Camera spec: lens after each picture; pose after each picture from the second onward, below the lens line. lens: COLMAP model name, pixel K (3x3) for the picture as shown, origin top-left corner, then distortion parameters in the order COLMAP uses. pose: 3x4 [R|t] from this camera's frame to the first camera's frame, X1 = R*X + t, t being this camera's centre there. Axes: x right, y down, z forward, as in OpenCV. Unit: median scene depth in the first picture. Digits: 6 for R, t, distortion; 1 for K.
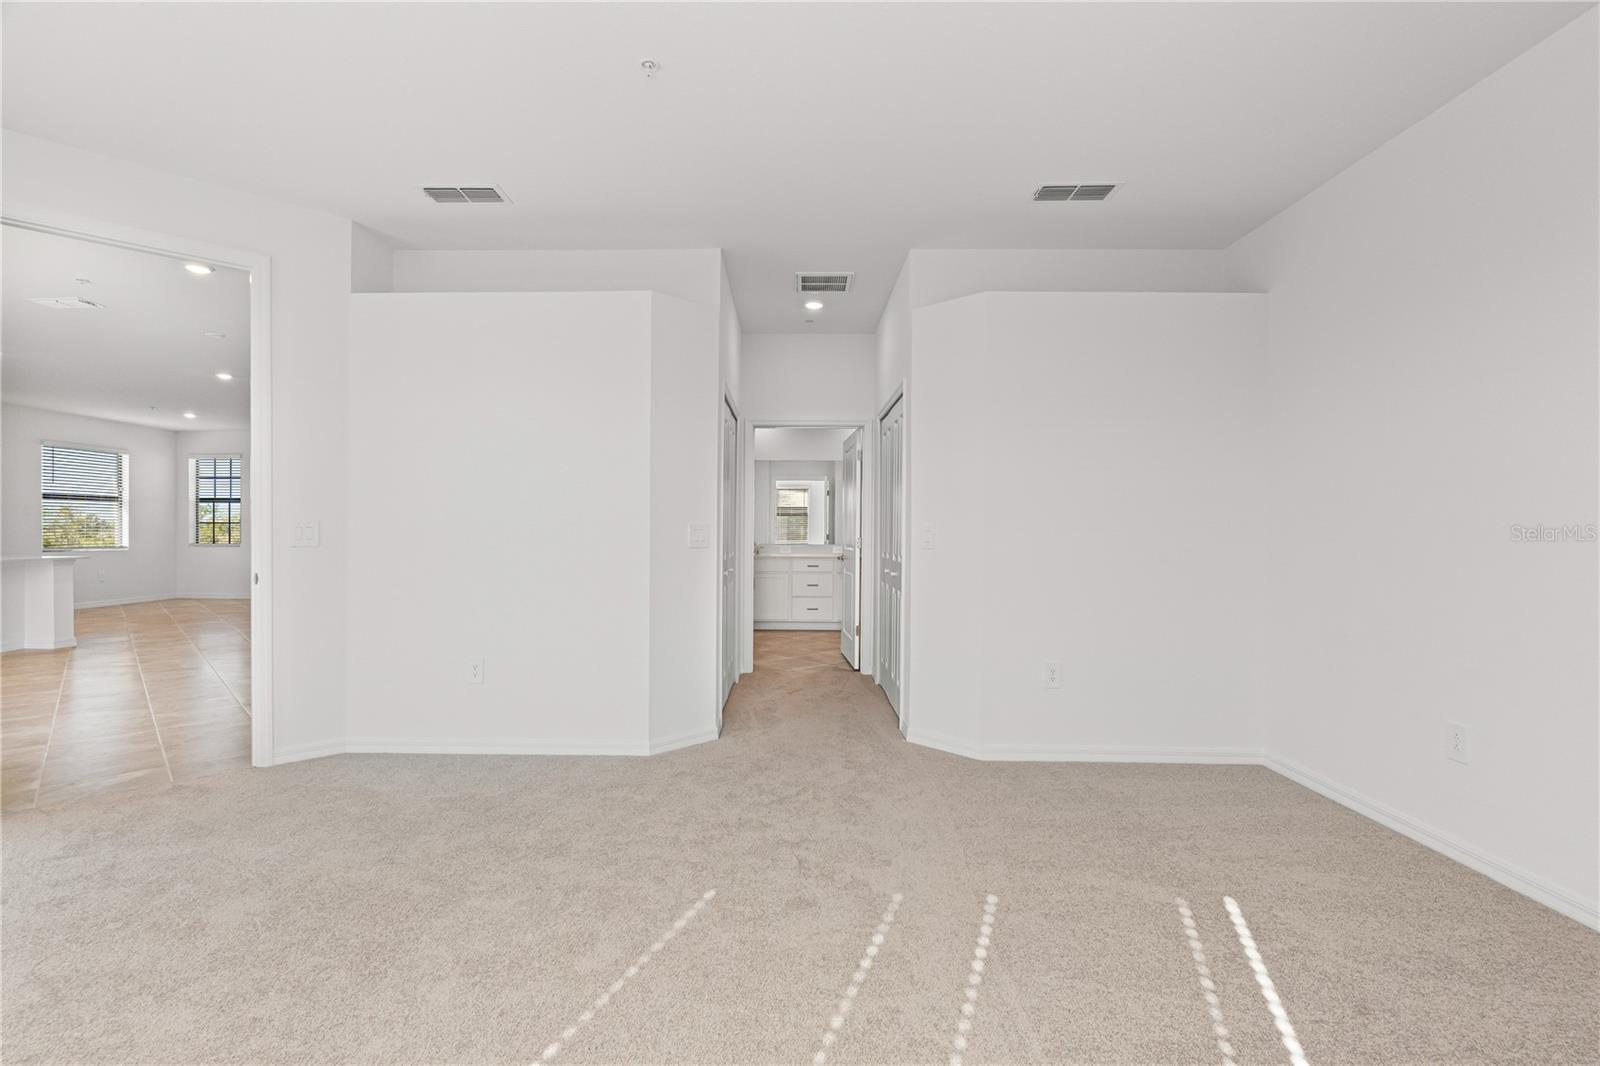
lens RADIAL K [[716.1, 0, 789.4], [0, 716.1, 527.1], [0, 0, 1]] dist [-0.003375, -0.000141]
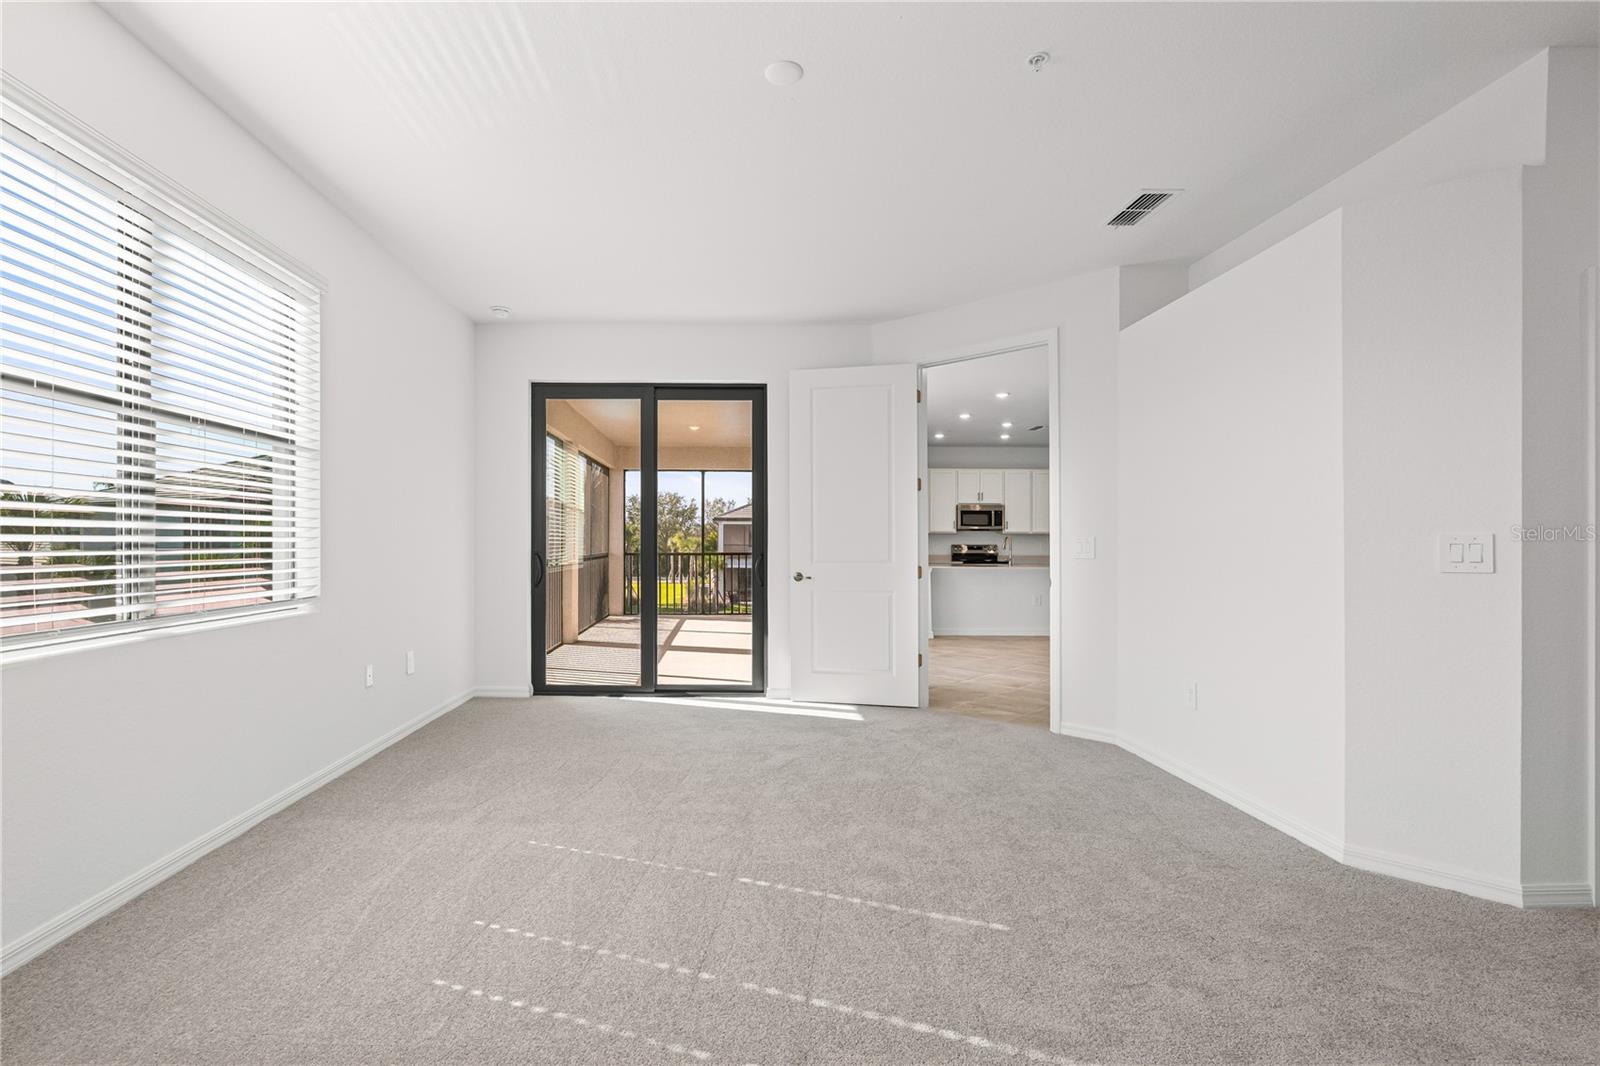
lens RADIAL K [[817.5, 0, 790.6], [0, 817.5, 543.0], [0, 0, 1]] dist [-0.000844, 0.000316]
pose [[0.013291, -0.004952, -0.999899, 0.646239], [0.000456, 0.999988, -0.004947, 0.007242], [0.999912, -0.000390, 0.013293, 0.473045]]
